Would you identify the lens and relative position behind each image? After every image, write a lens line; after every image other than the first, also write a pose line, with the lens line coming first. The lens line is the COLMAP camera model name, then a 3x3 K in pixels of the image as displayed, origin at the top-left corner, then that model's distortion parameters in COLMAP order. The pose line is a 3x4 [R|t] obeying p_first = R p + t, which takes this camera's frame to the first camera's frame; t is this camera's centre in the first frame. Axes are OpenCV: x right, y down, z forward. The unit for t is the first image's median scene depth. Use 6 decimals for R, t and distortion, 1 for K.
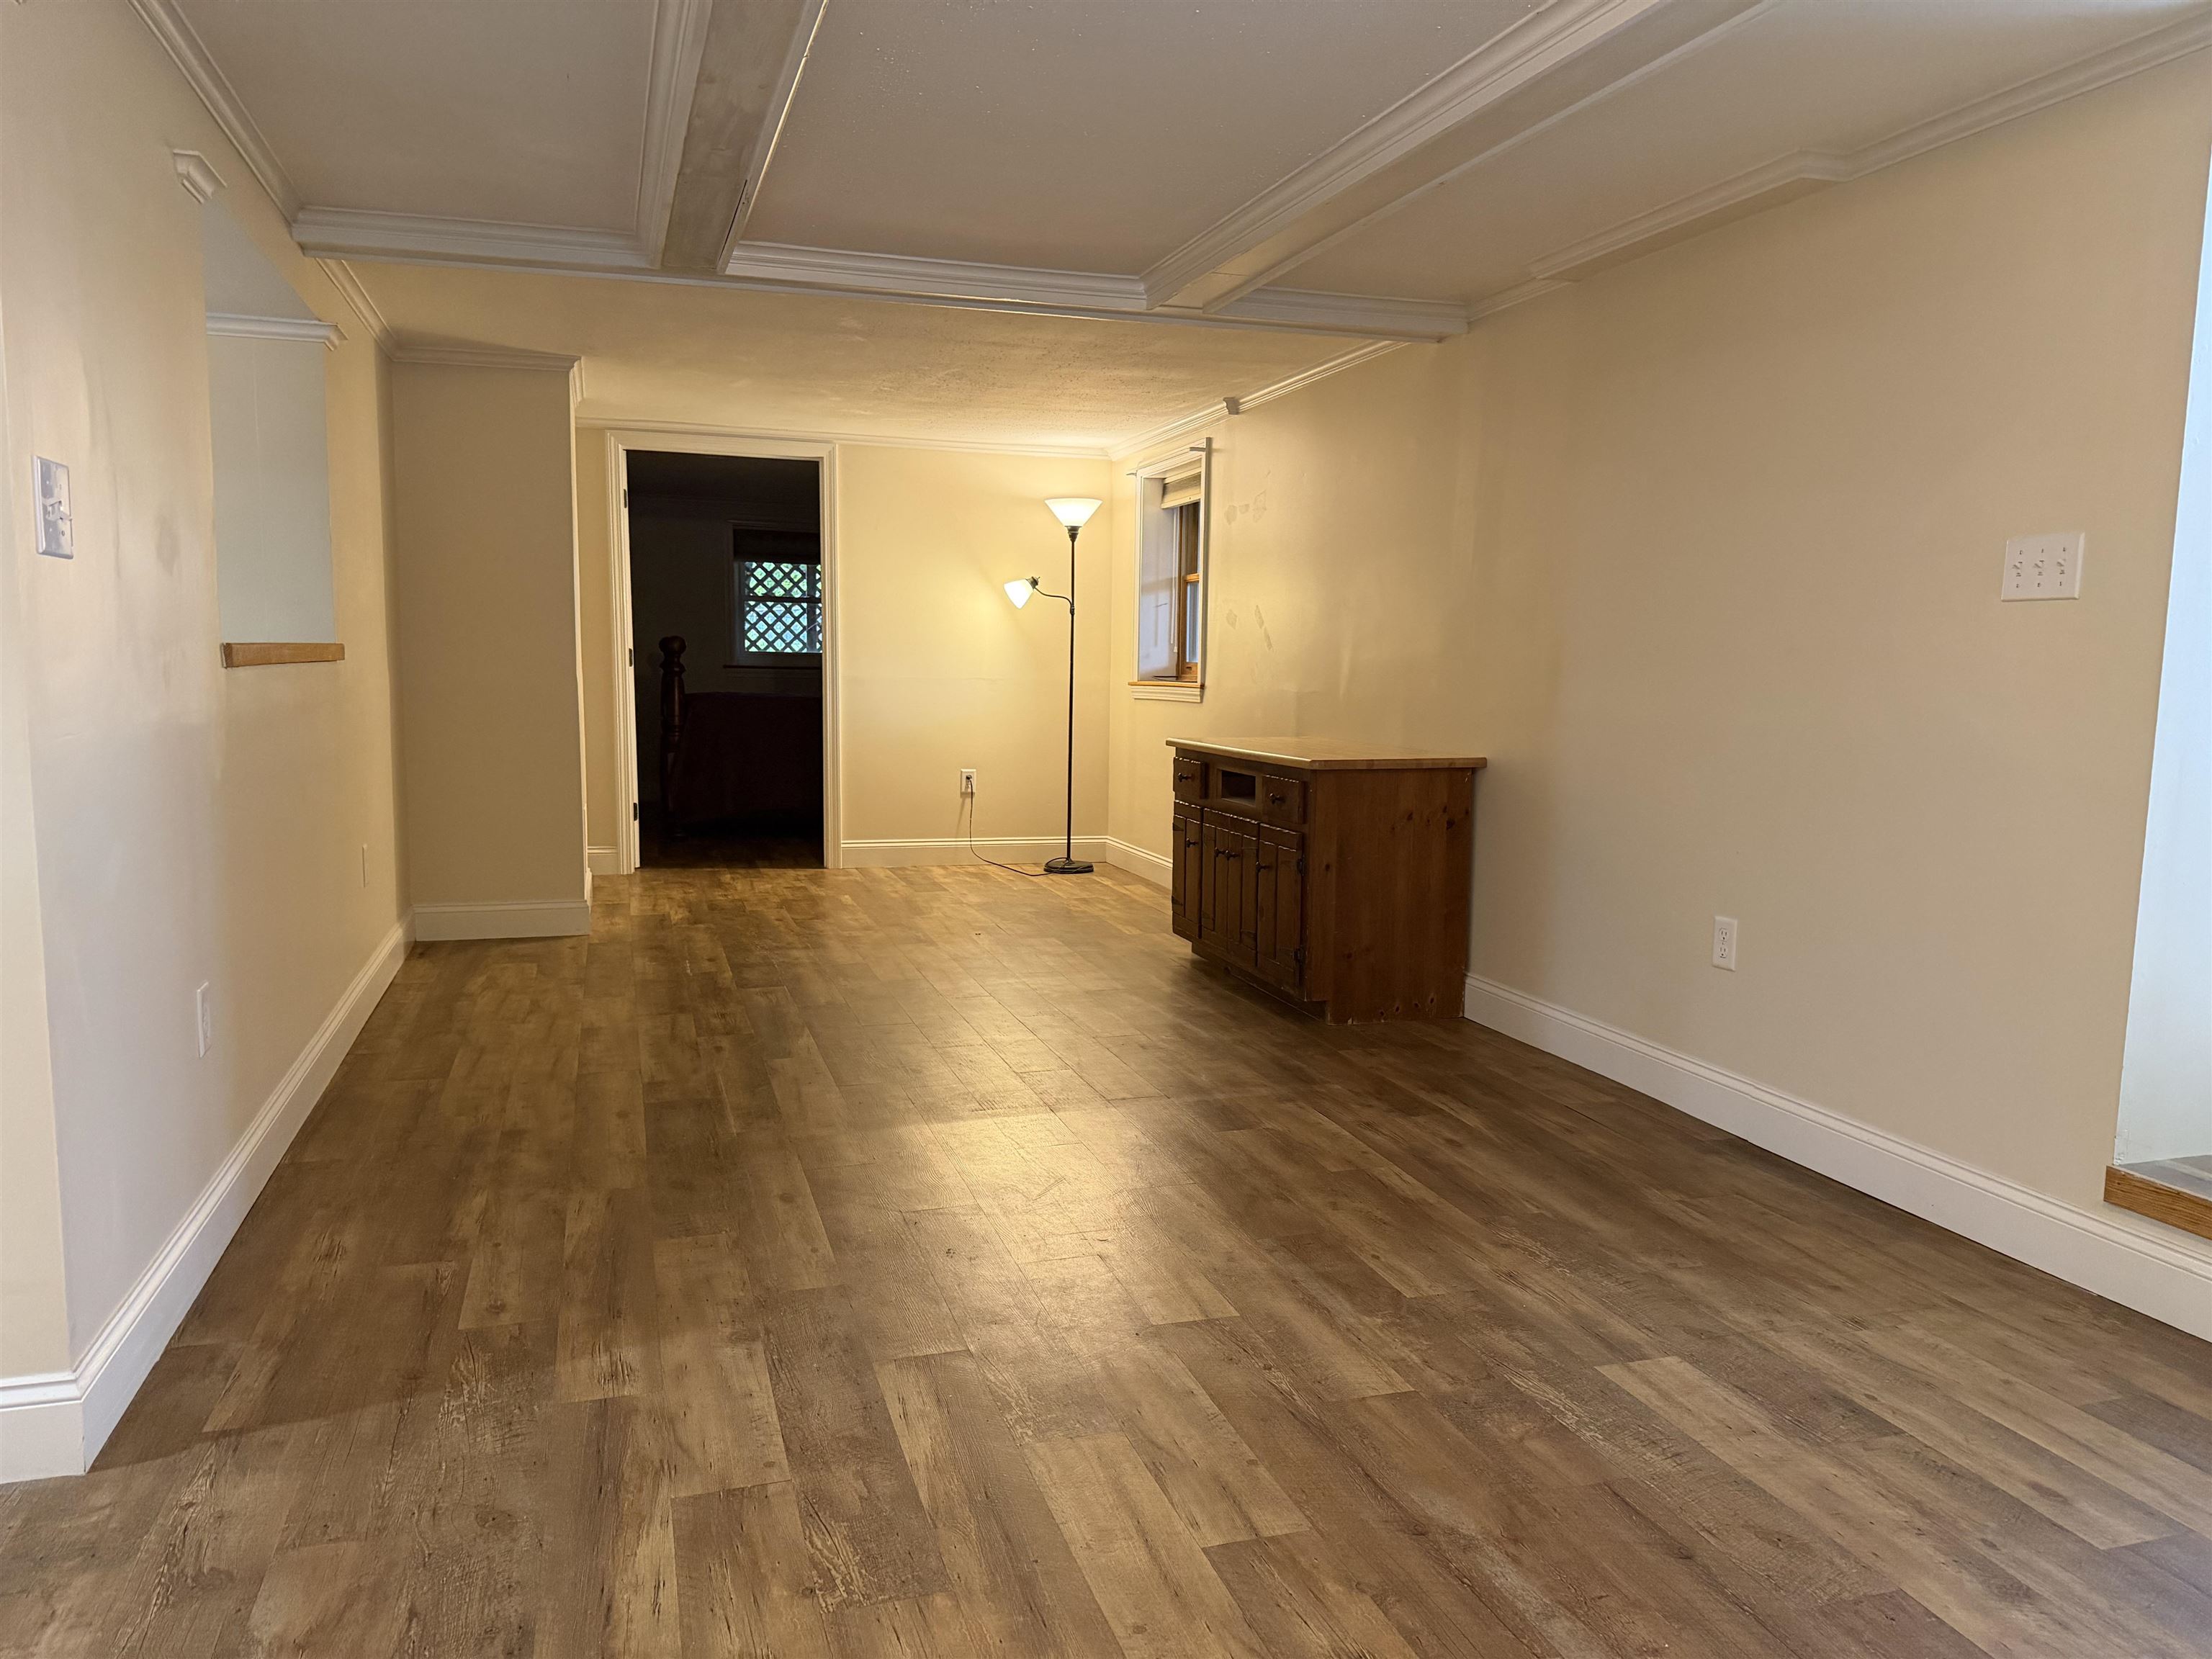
lens RADIAL K [[1573.0, 0, 1105.4], [0, 1573.0, 833.9], [0, 0, 1]] dist [0.037381, -0.049039]
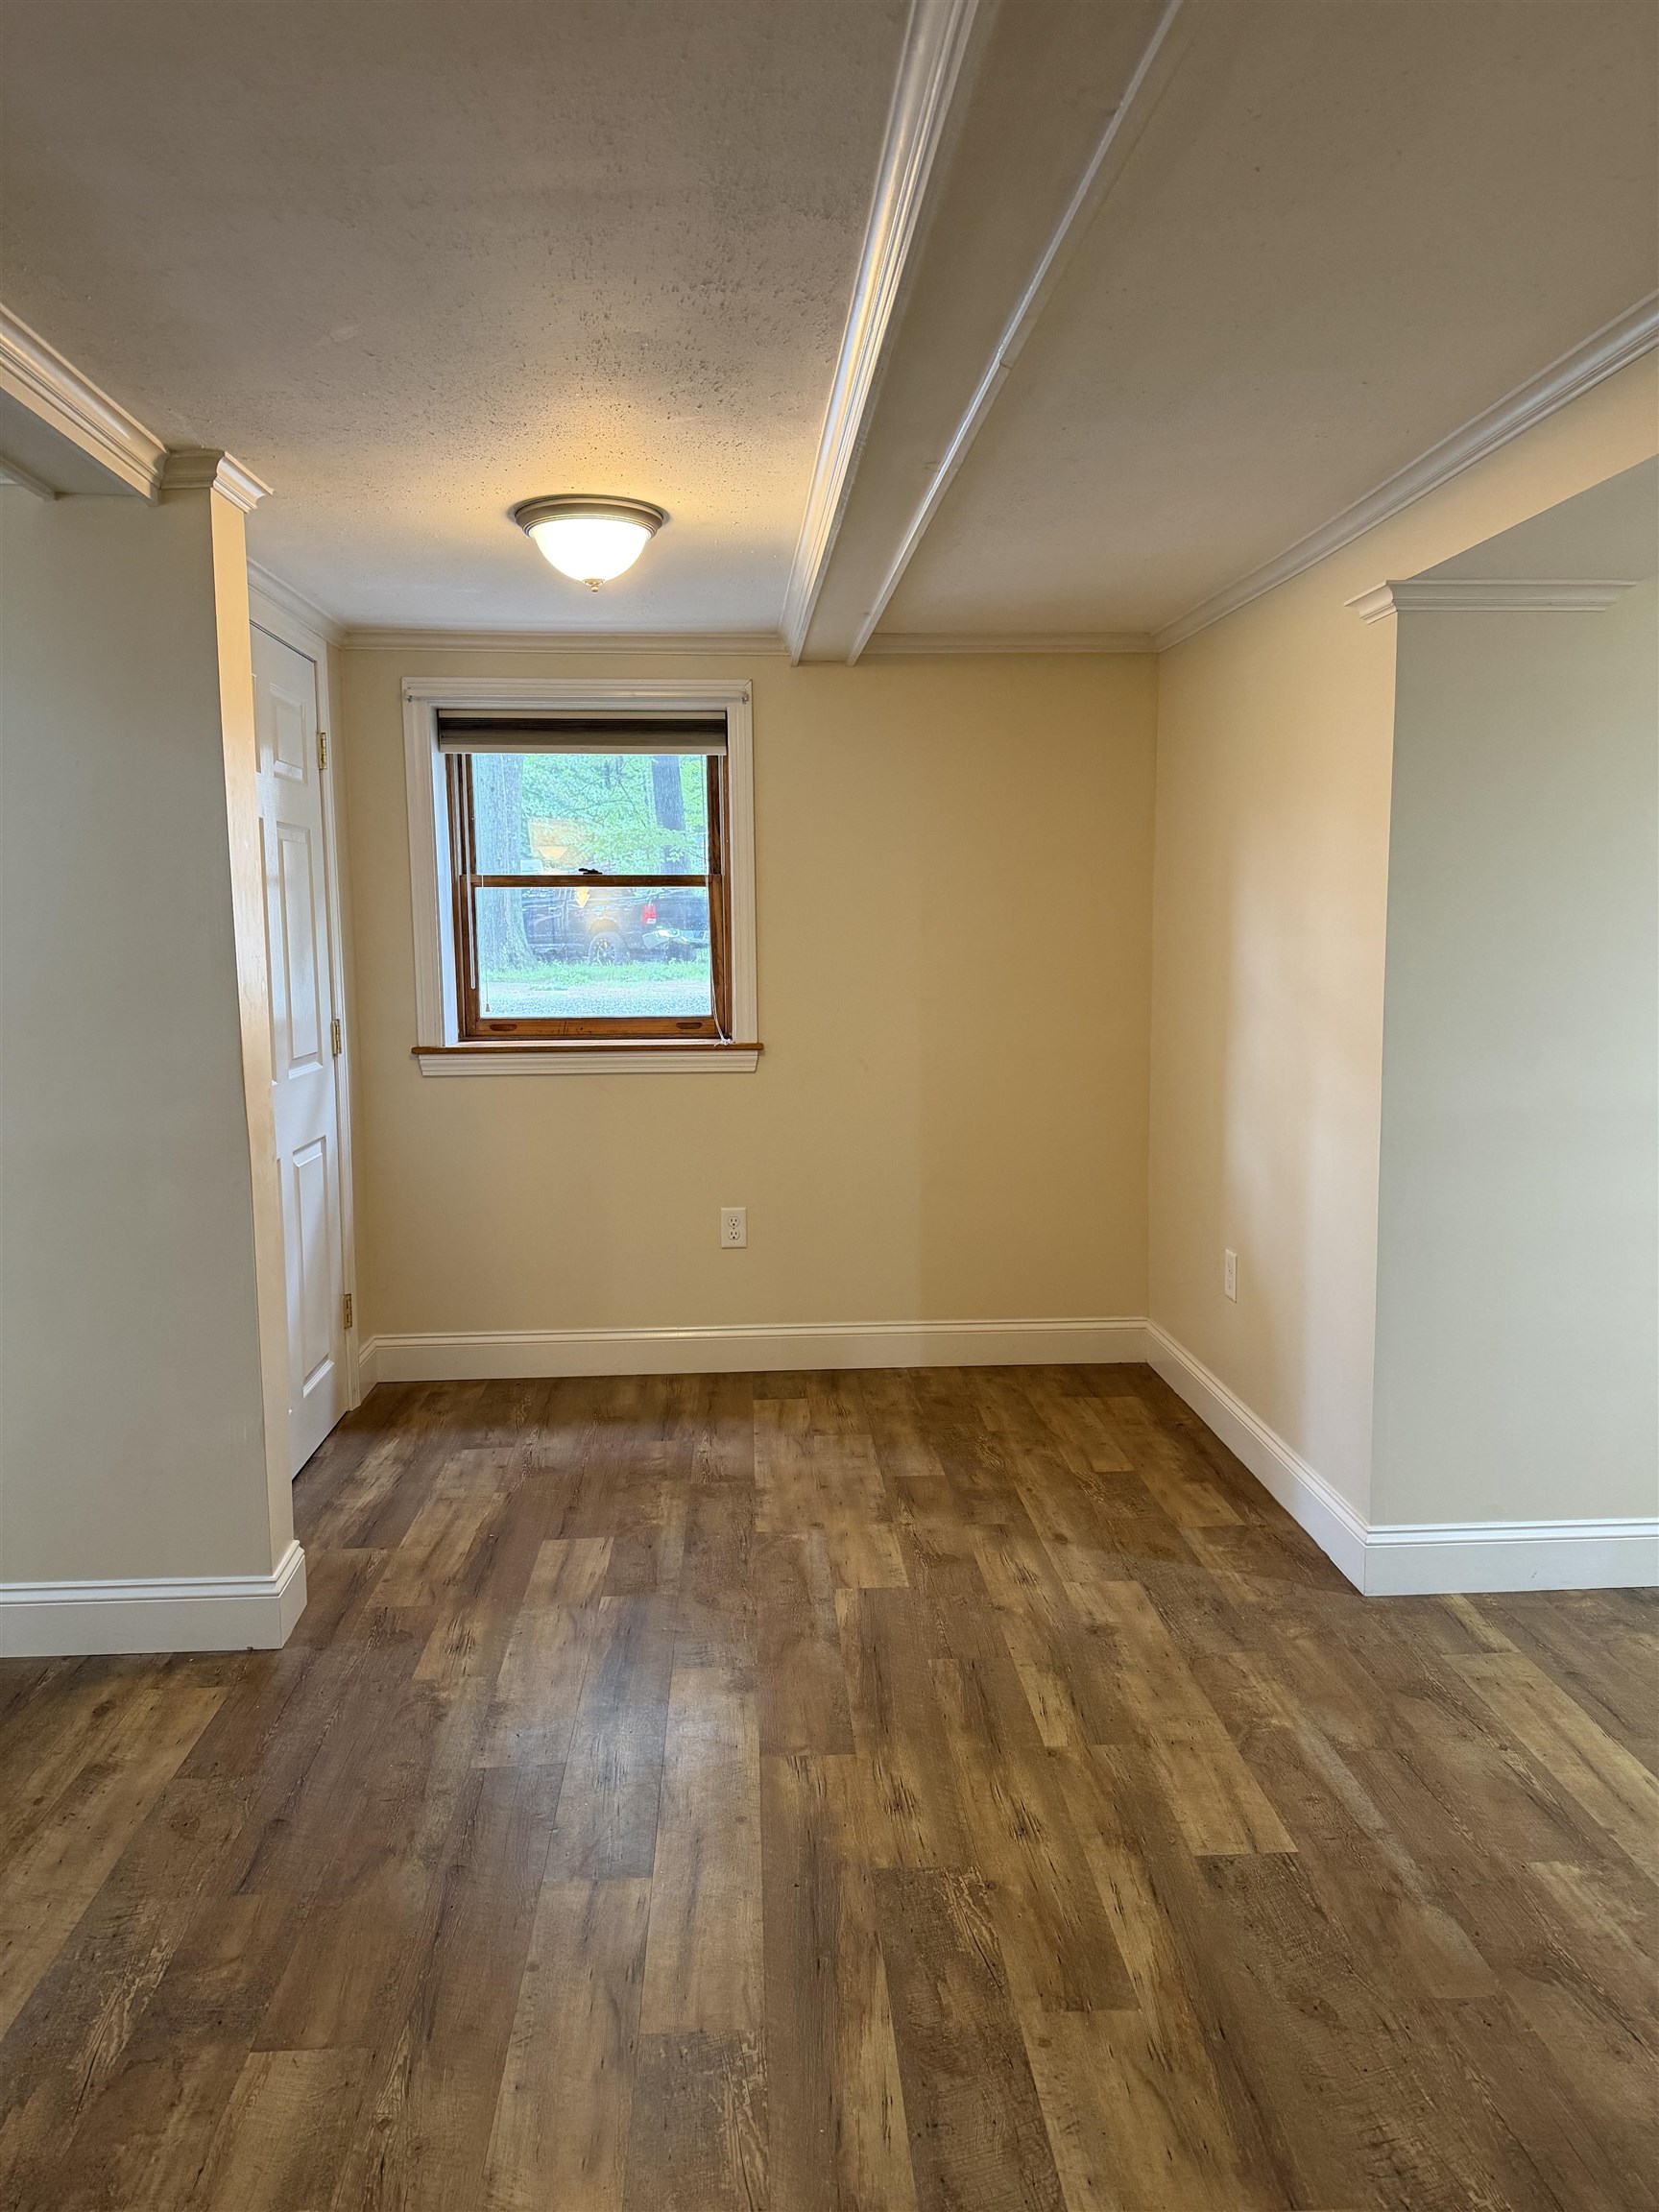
lens RADIAL K [[1573.0, 0, 824.6], [0, 1573.0, 1092.1], [0, 0, 1]] dist [0.037381, -0.049039]
pose [[-0.969318, -0.032096, 0.243704, -0.305668], [0.024254, 0.974112, 0.224761, -0.338454], [-0.244609, 0.223775, -0.943446, 1.830416]]
